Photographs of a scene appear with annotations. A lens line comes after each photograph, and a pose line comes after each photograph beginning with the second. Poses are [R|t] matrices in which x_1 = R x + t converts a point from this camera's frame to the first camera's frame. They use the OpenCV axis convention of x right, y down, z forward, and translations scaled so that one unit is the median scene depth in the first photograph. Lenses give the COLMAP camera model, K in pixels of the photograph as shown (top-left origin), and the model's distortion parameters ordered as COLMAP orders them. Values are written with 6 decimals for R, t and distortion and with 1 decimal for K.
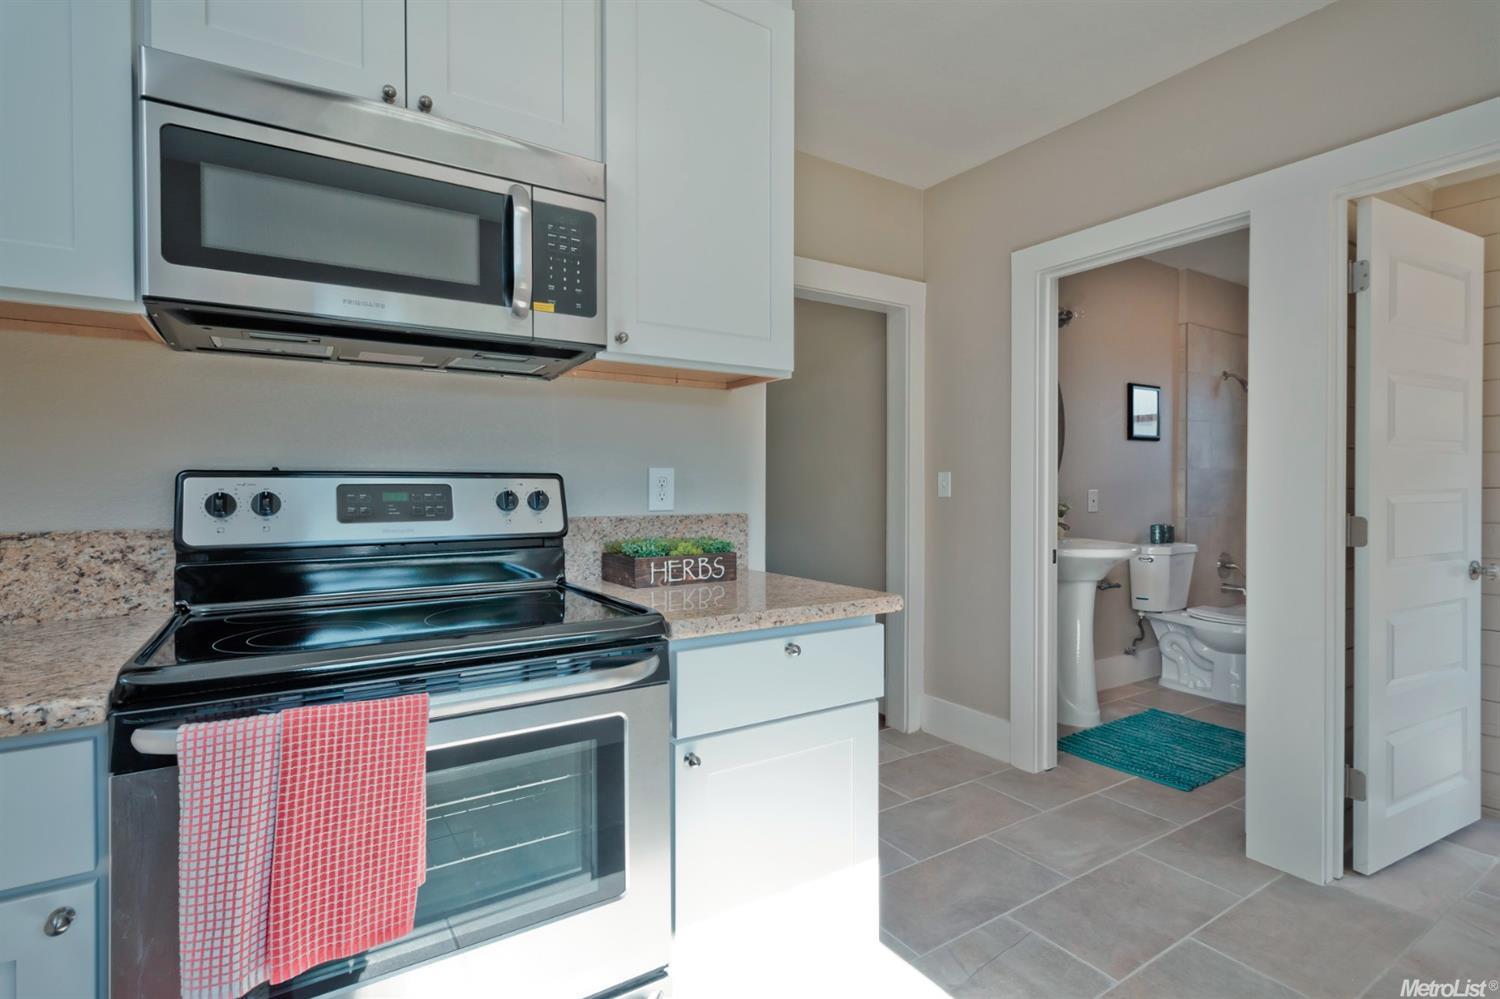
lens RADIAL K [[700.6, 0, 710.0], [0, 700.6, 484.5], [0, 0, 1]] dist [0.000830, -0.000084]
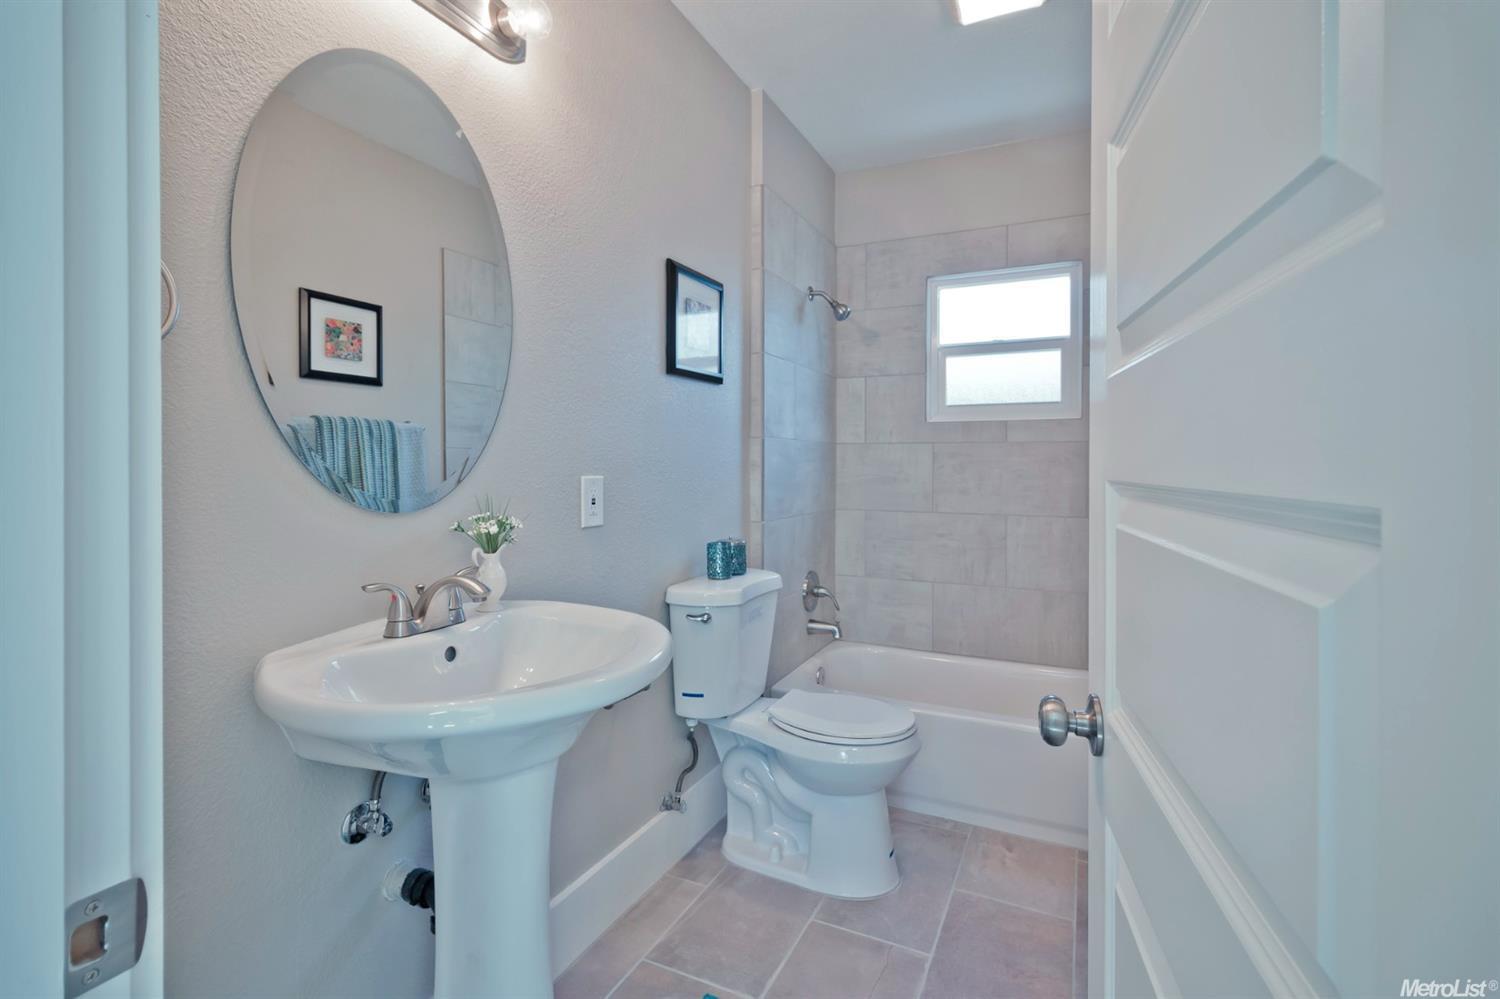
lens RADIAL K [[700.6, 0, 733.1], [0, 700.6, 471.1], [0, 0, 1]] dist [0.000830, -0.000084]
pose [[0.841289, -0.004885, 0.540564, 0.429623], [0.002468, 0.999983, 0.005197, 0.002520], [-0.540580, -0.003038, 0.841287, 0.652821]]
